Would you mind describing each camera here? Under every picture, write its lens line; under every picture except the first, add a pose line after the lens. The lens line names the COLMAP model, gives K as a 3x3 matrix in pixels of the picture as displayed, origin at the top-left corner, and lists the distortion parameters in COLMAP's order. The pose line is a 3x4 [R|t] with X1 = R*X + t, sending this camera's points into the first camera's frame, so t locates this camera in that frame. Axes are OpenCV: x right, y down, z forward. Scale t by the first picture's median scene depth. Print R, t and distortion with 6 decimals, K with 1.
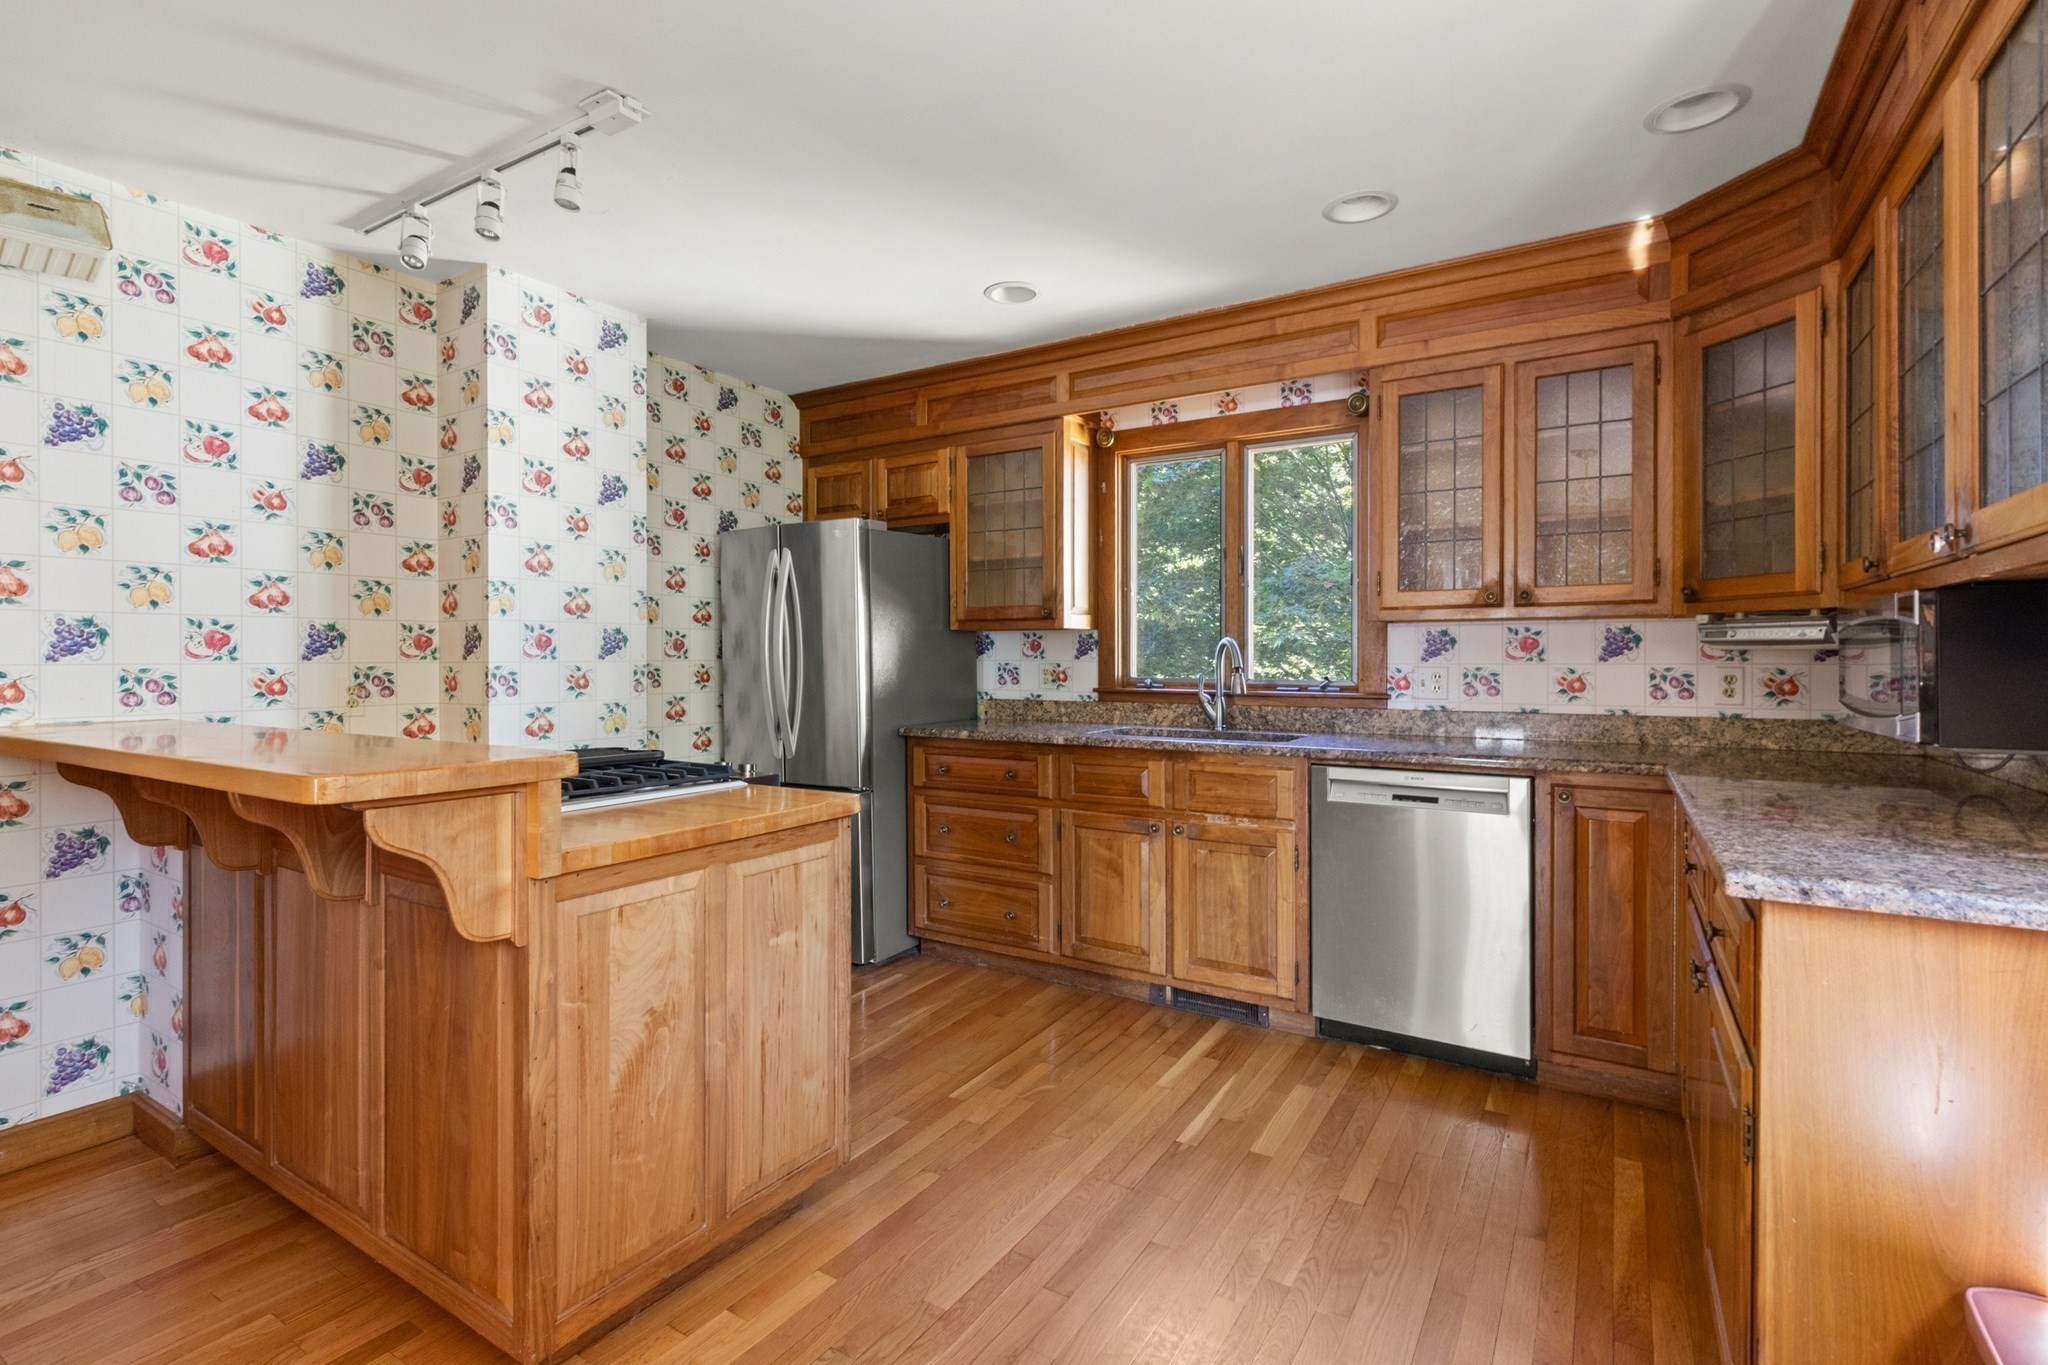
lens RADIAL K [[935.1, 0, 1025.7], [0, 935.1, 662.6], [0, 0, 1]] dist [0.001174, 0.000195]
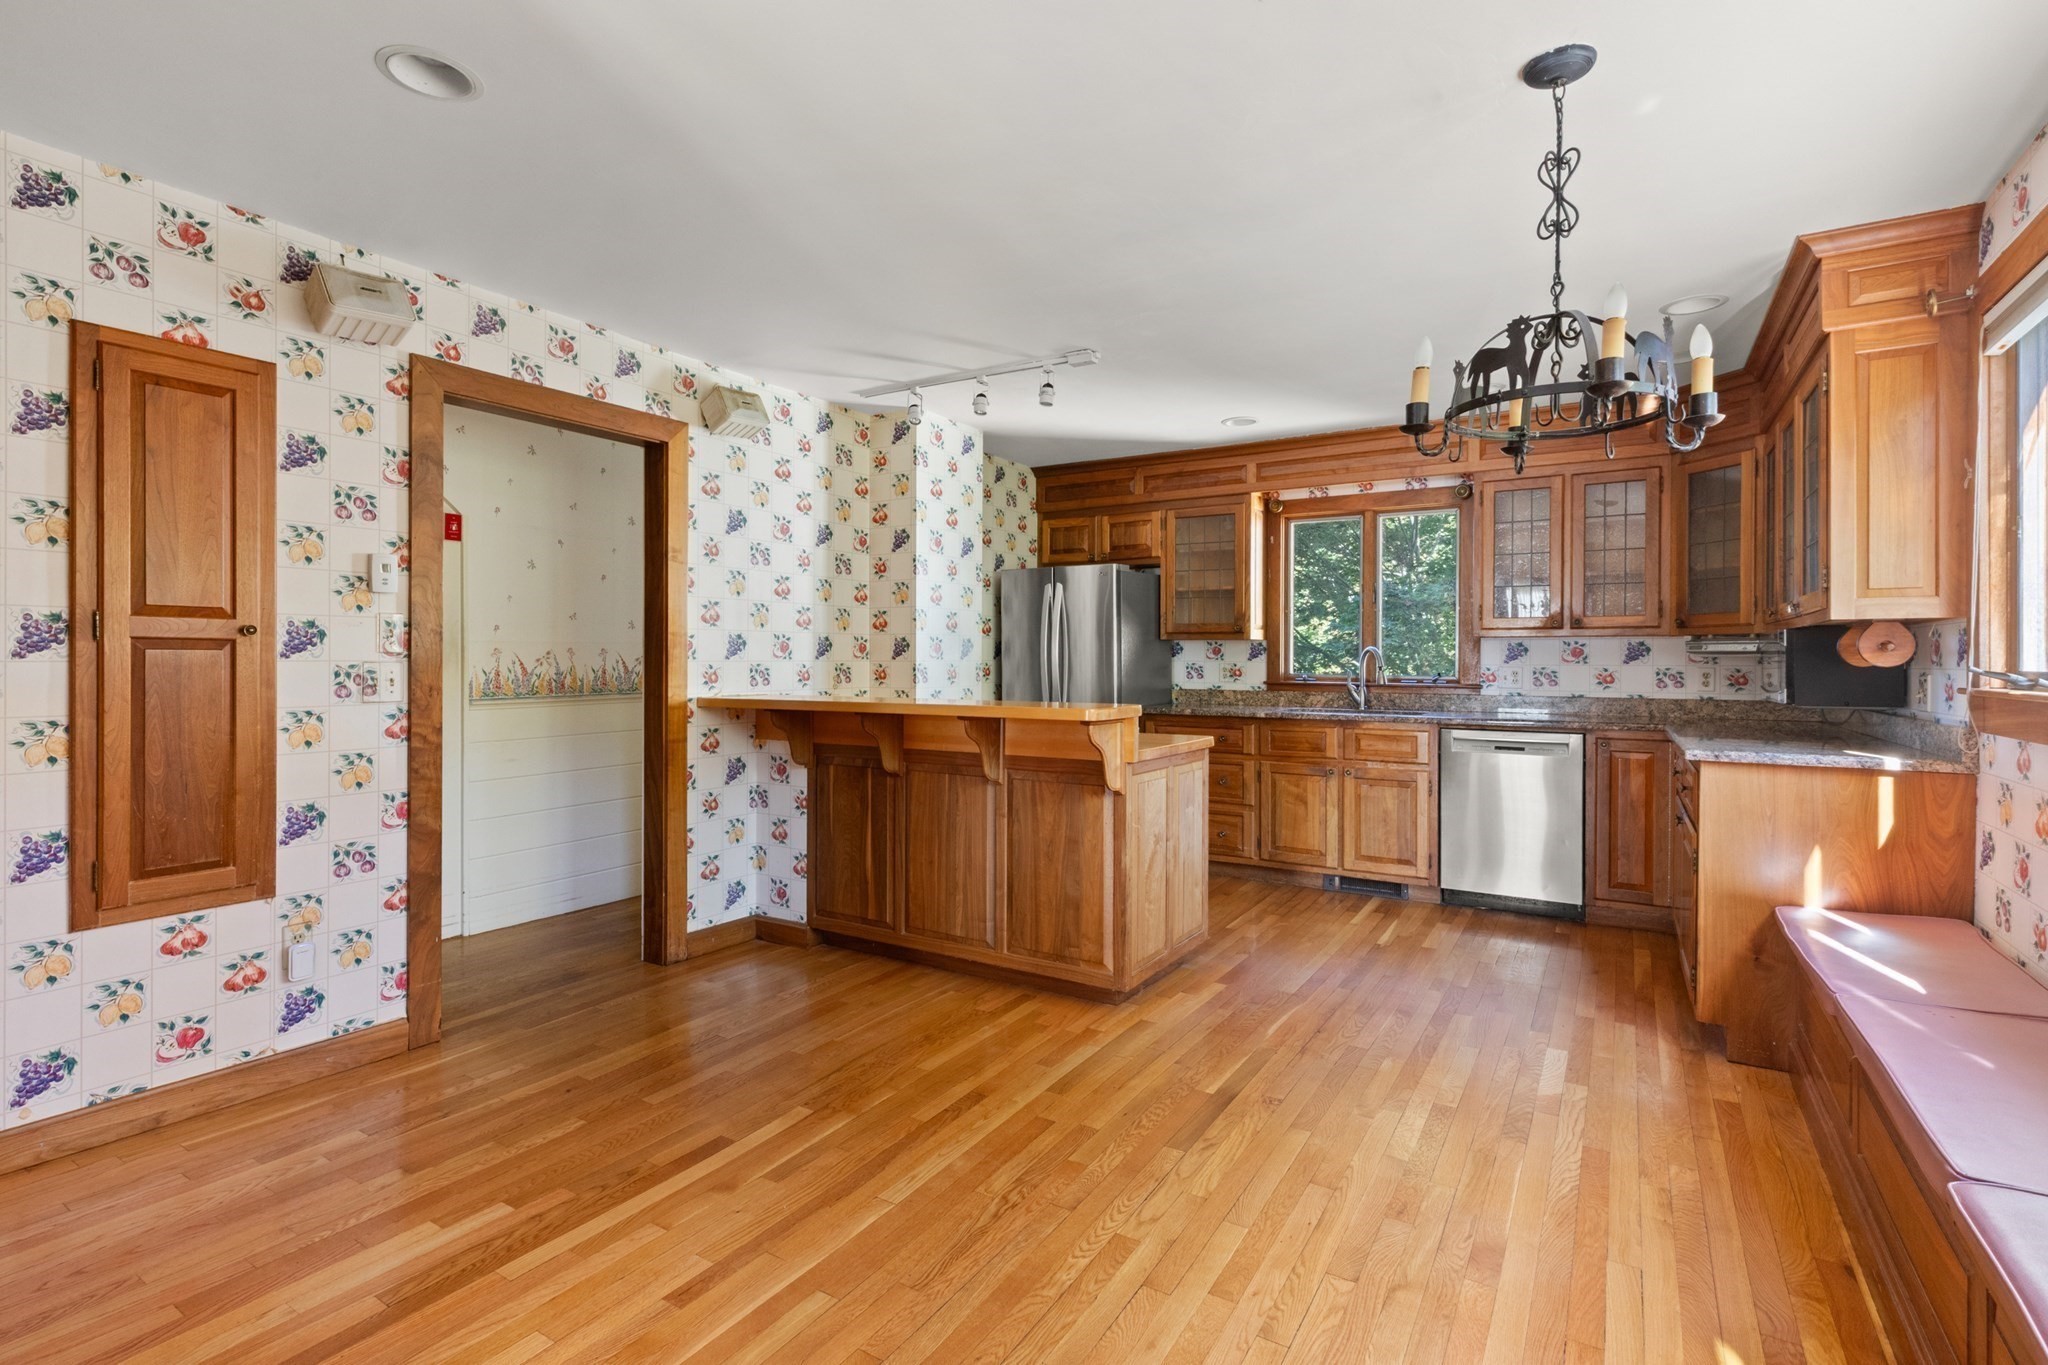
lens RADIAL K [[938.1, 0, 1027.7], [0, 938.1, 663.1], [0, 0, 1]] dist [-0.000650, 0.000114]
pose [[0.999982, 0.004627, -0.003944, -0.380444], [-0.004628, 0.999989, -0.000374, 0.002964], [0.003942, 0.000392, 0.999992, -0.576740]]
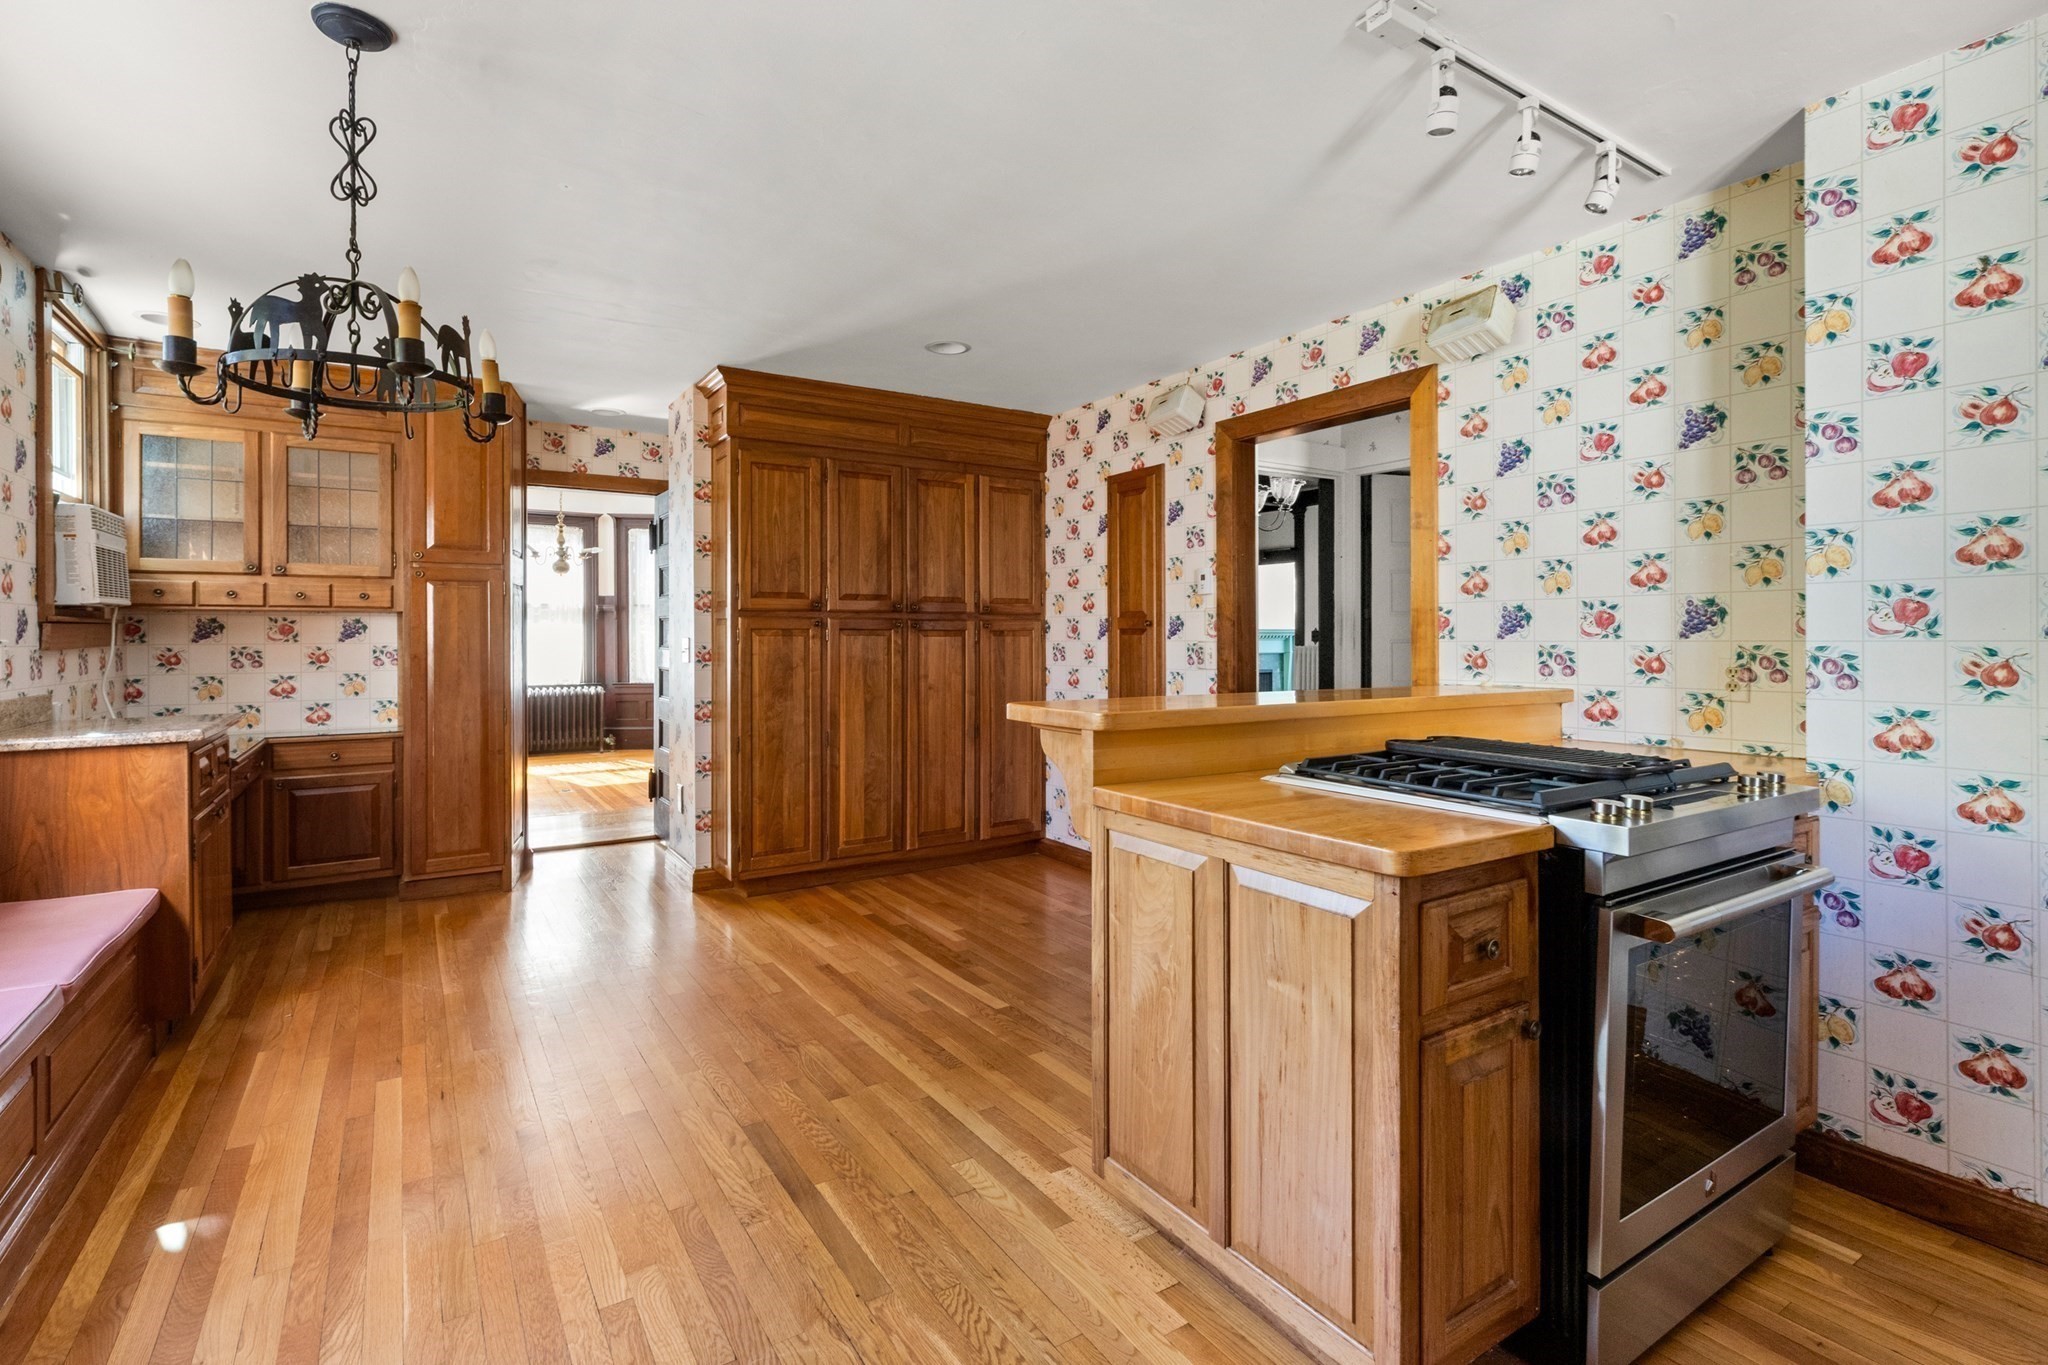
lens RADIAL K [[949.8, 0, 1021.4], [0, 949.8, 639.3], [0, 0, 1]] dist [0.000552, 0.000179]
pose [[-0.418769, 0.003961, -0.908084, 0.375302], [0.000296, 0.999991, 0.004225, -0.005283], [0.908093, 0.001501, -0.418767, 0.750629]]
